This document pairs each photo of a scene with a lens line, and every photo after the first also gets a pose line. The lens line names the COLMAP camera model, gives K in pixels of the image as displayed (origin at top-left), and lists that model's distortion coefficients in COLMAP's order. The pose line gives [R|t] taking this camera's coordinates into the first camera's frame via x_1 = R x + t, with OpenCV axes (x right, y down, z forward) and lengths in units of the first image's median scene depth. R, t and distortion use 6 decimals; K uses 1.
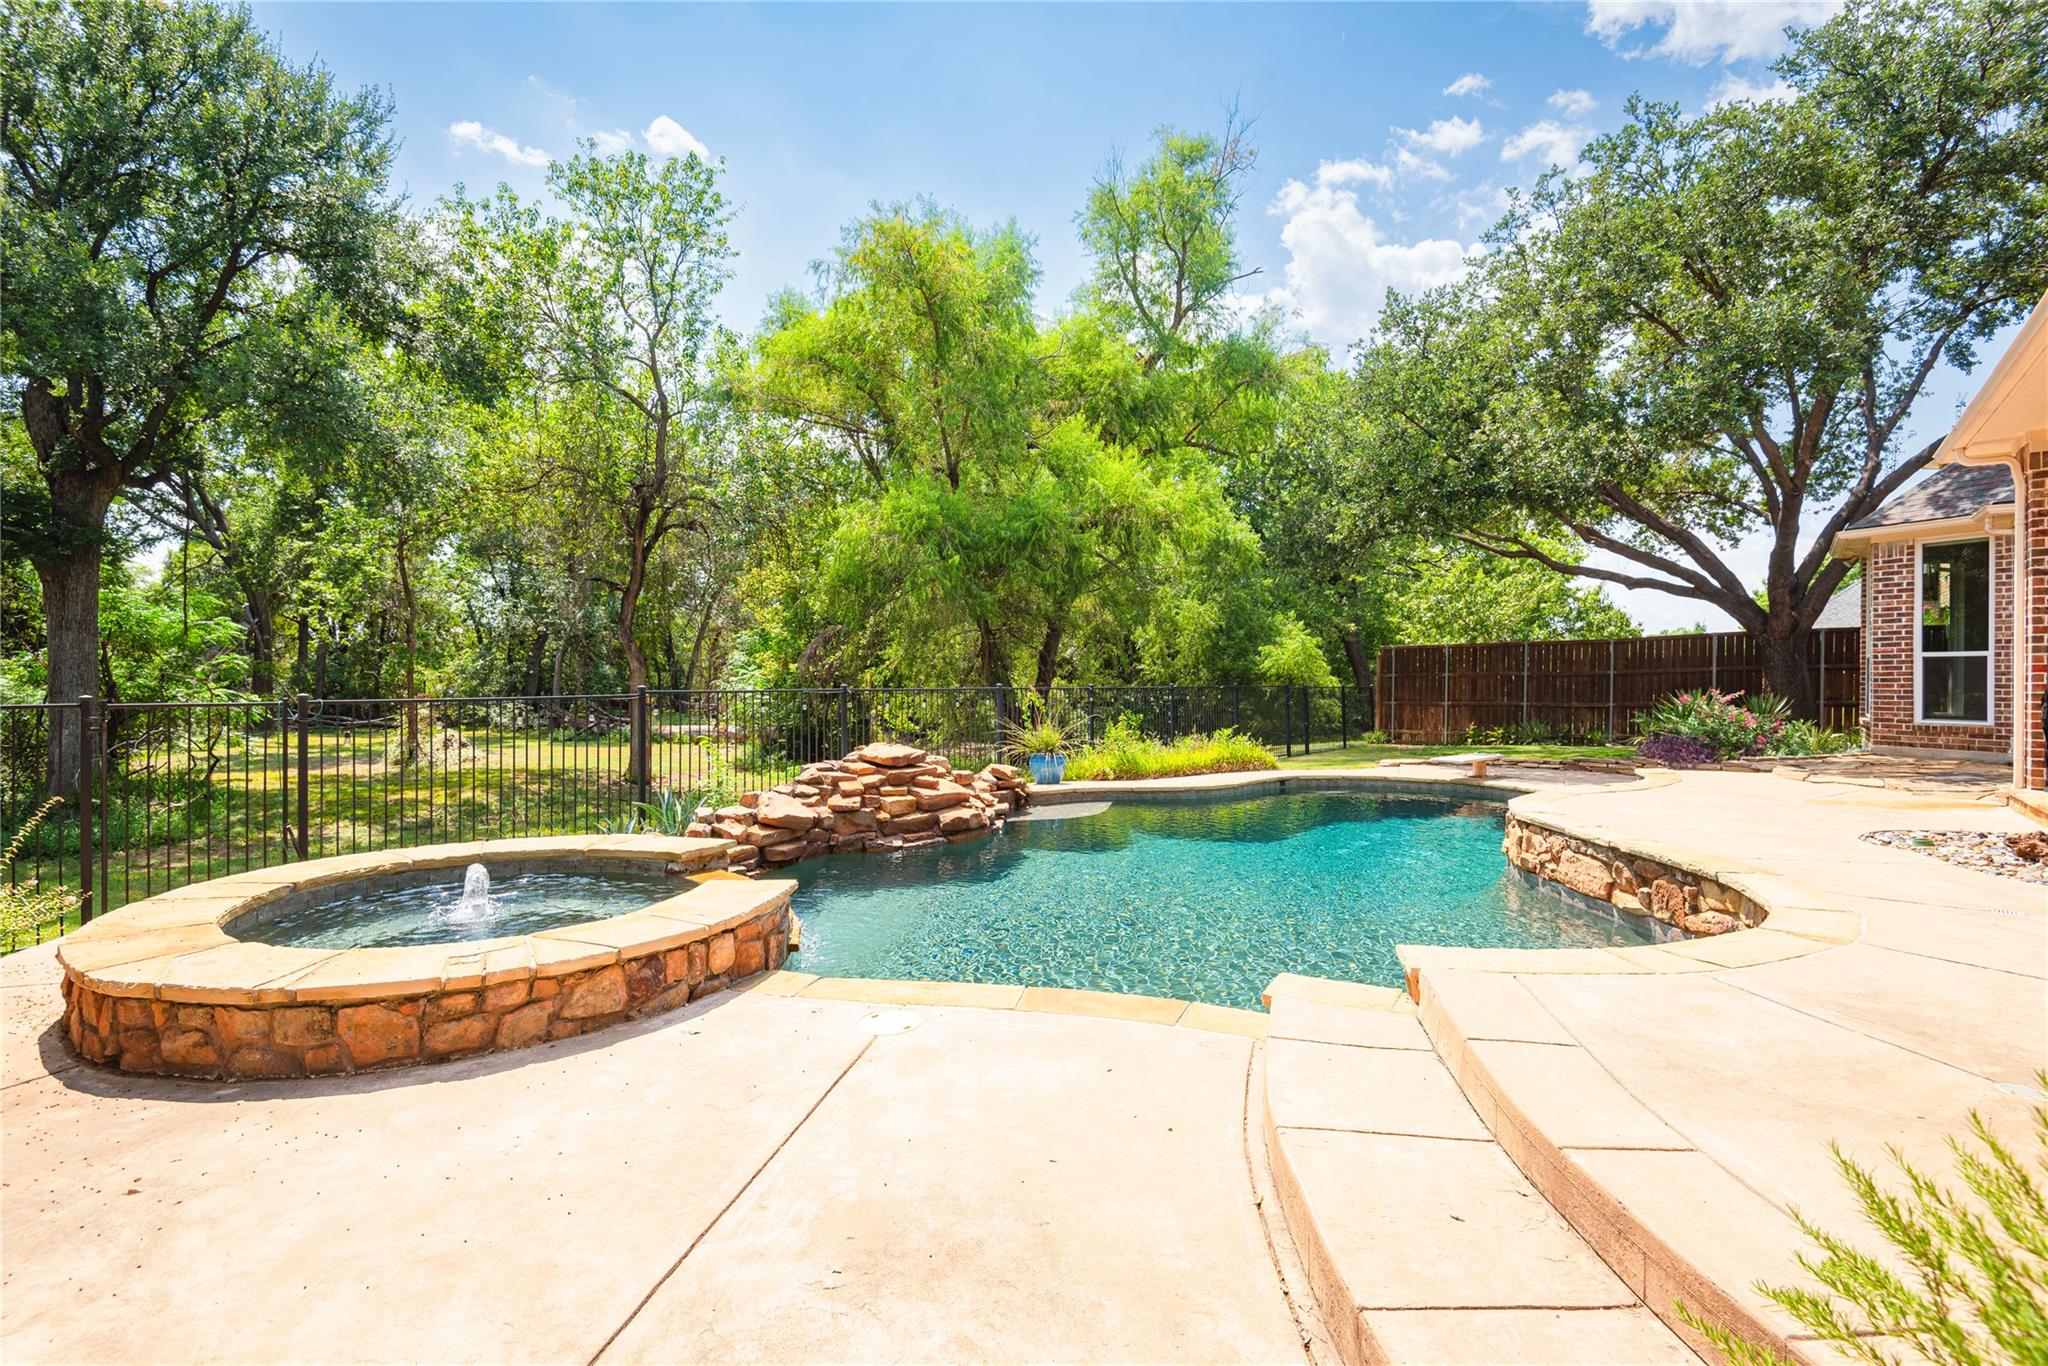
lens RADIAL K [[931.3, 0, 1017.3], [0, 931.3, 681.5], [0, 0, 1]] dist [0.011283, -0.004308]
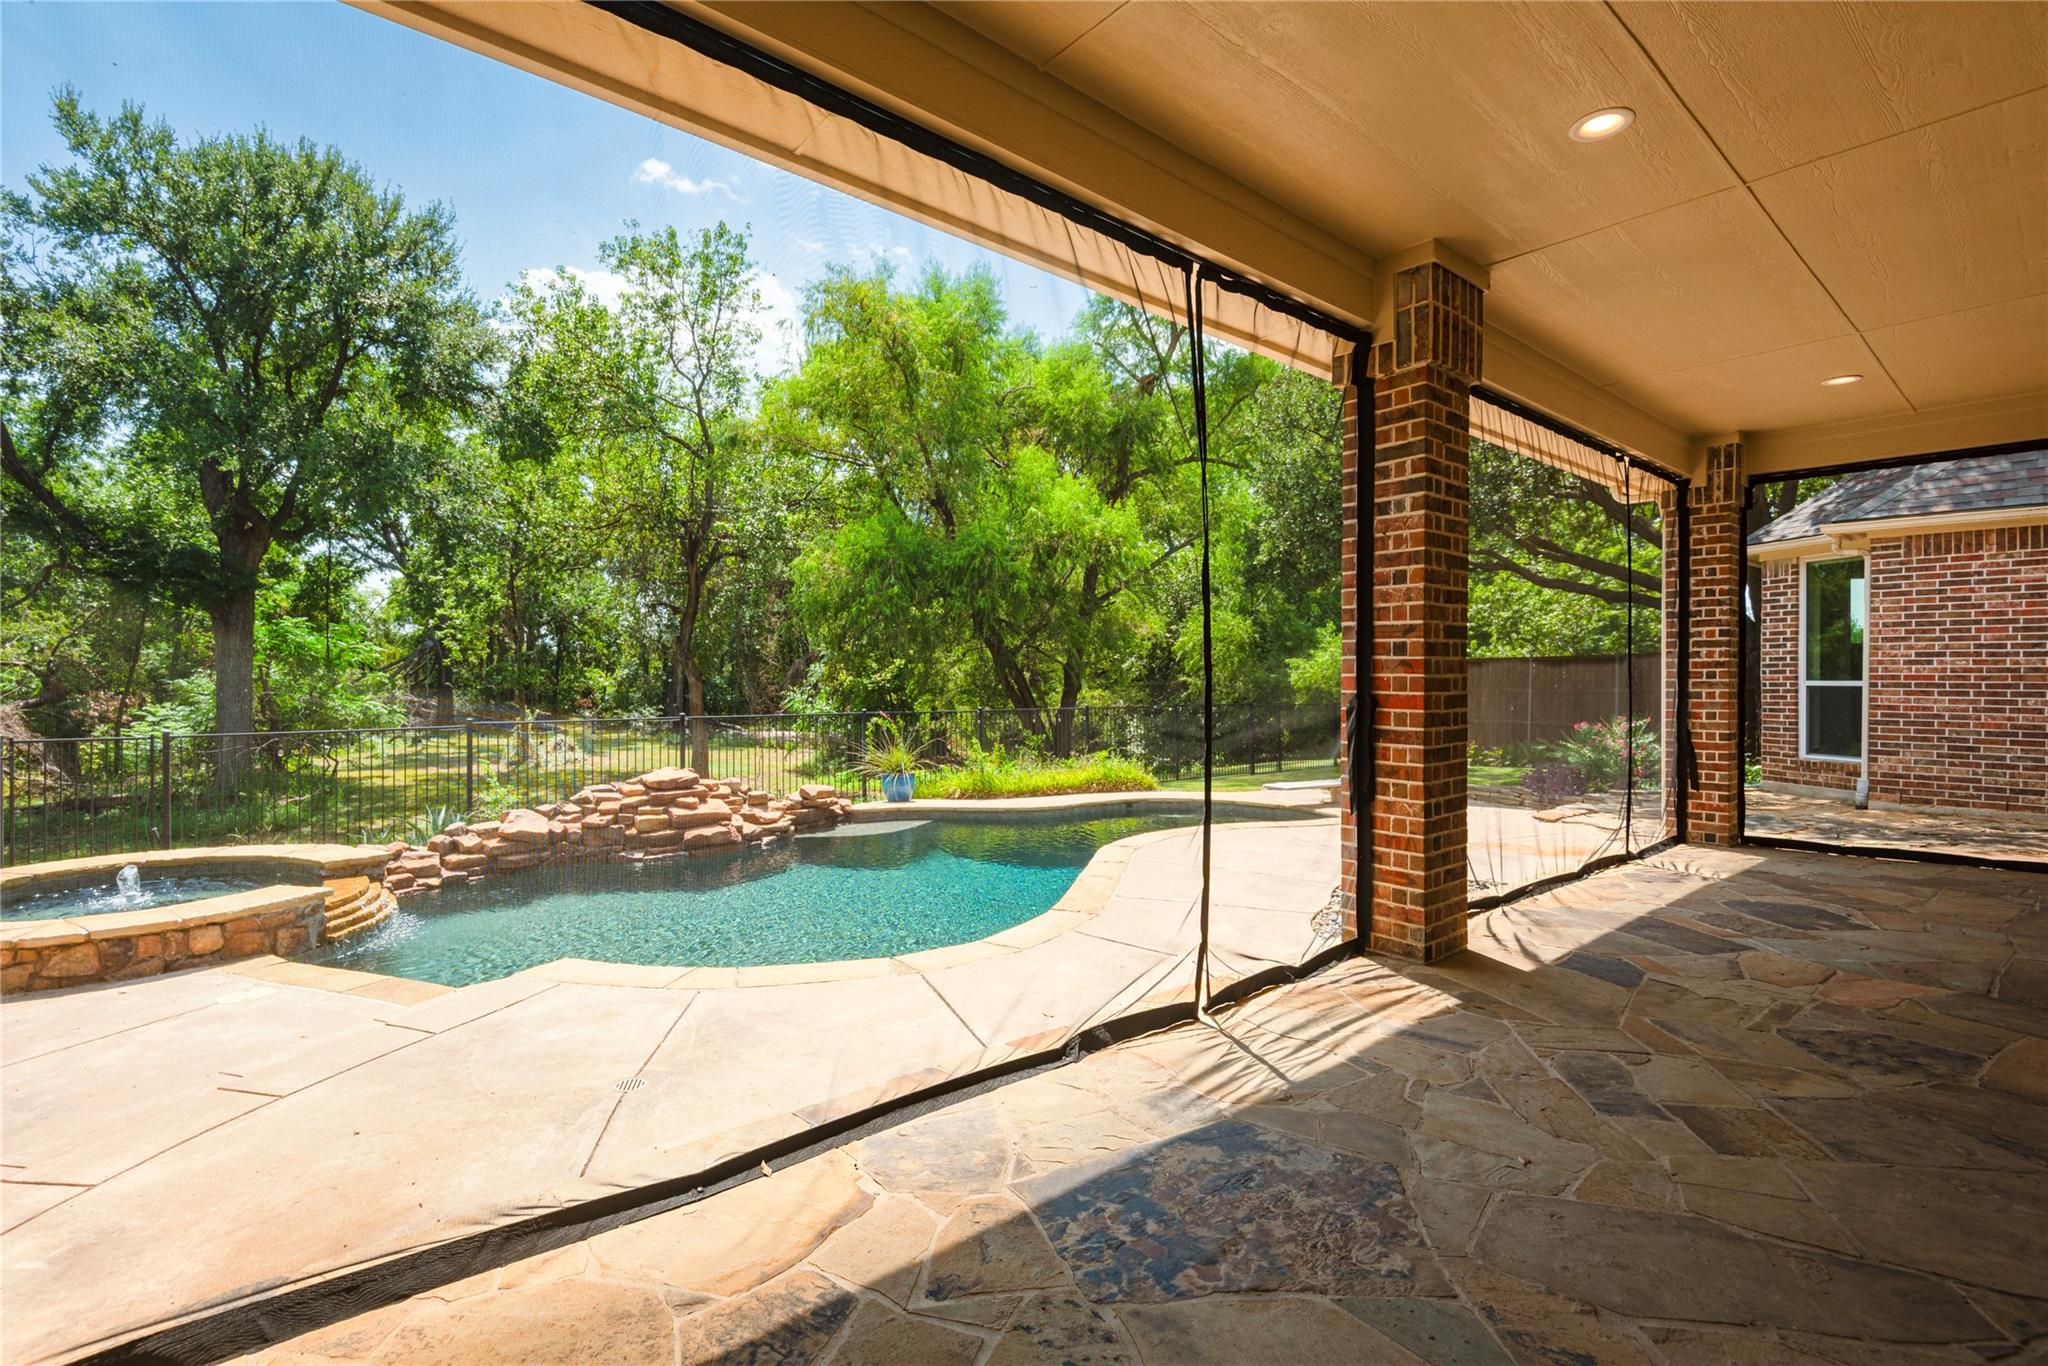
lens RADIAL K [[931.3, 0, 1018.1], [0, 931.3, 684.0], [0, 0, 1]] dist [0.011283, -0.004308]
pose [[0.982191, -0.000403, -0.187882, 0.357324], [0.001008, 0.999995, 0.003127, -0.030228], [0.187880, -0.003261, 0.982187, -0.049408]]
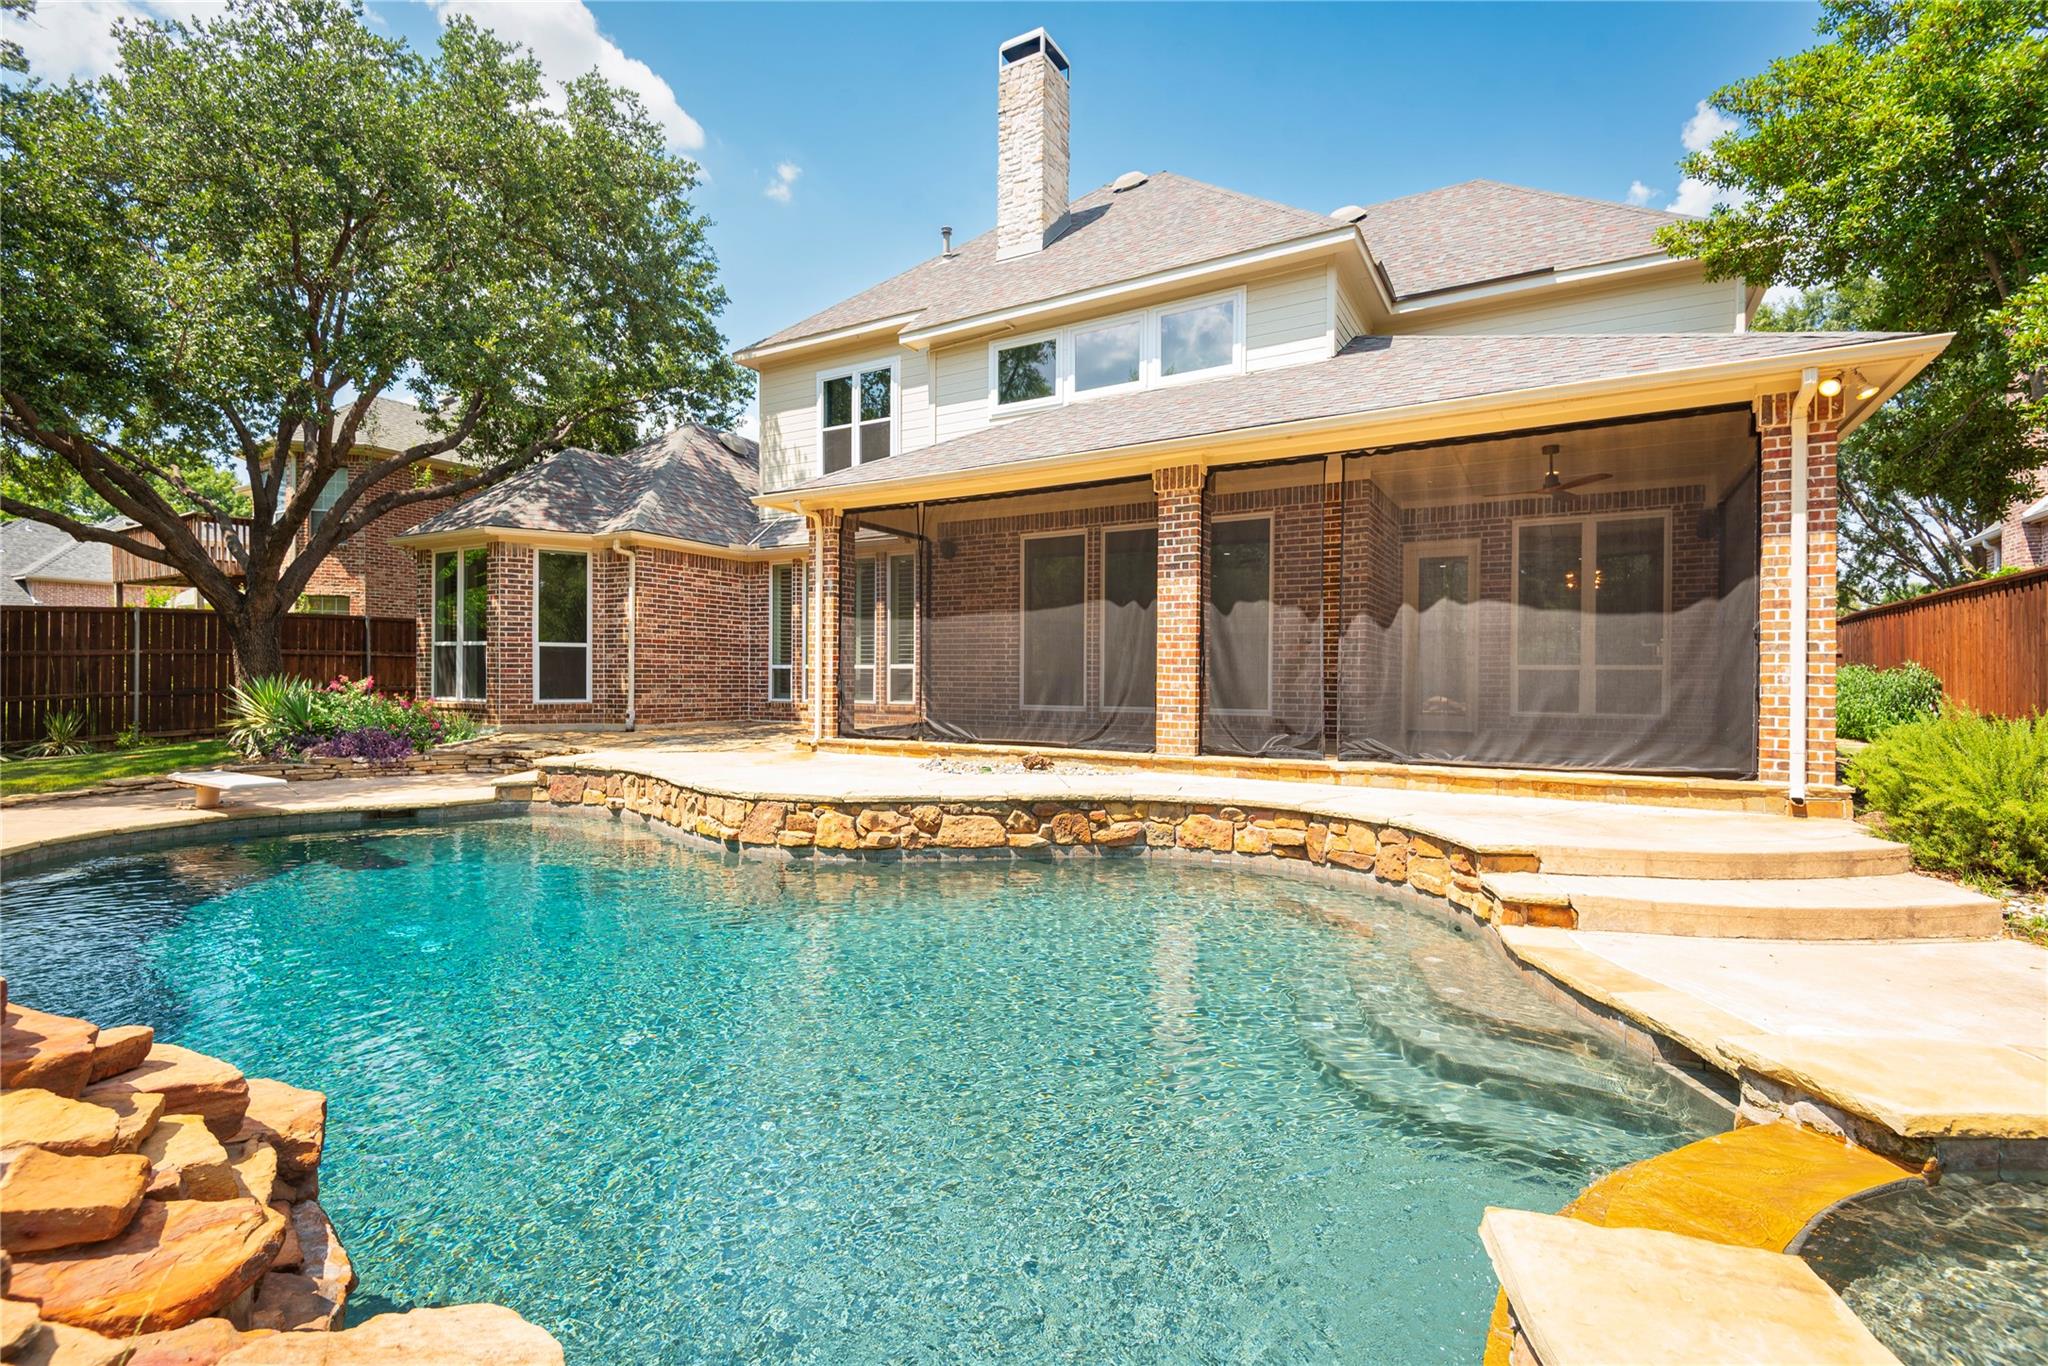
lens RADIAL K [[931.3, 0, 1015.9], [0, 931.3, 679.8], [0, 0, 1]] dist [0.011283, -0.004308]
pose [[-0.145013, -0.007450, 0.989402, -0.269412], [-0.003599, 0.999969, 0.007002, 0.004906], [-0.989423, -0.002546, -0.145035, 0.548929]]
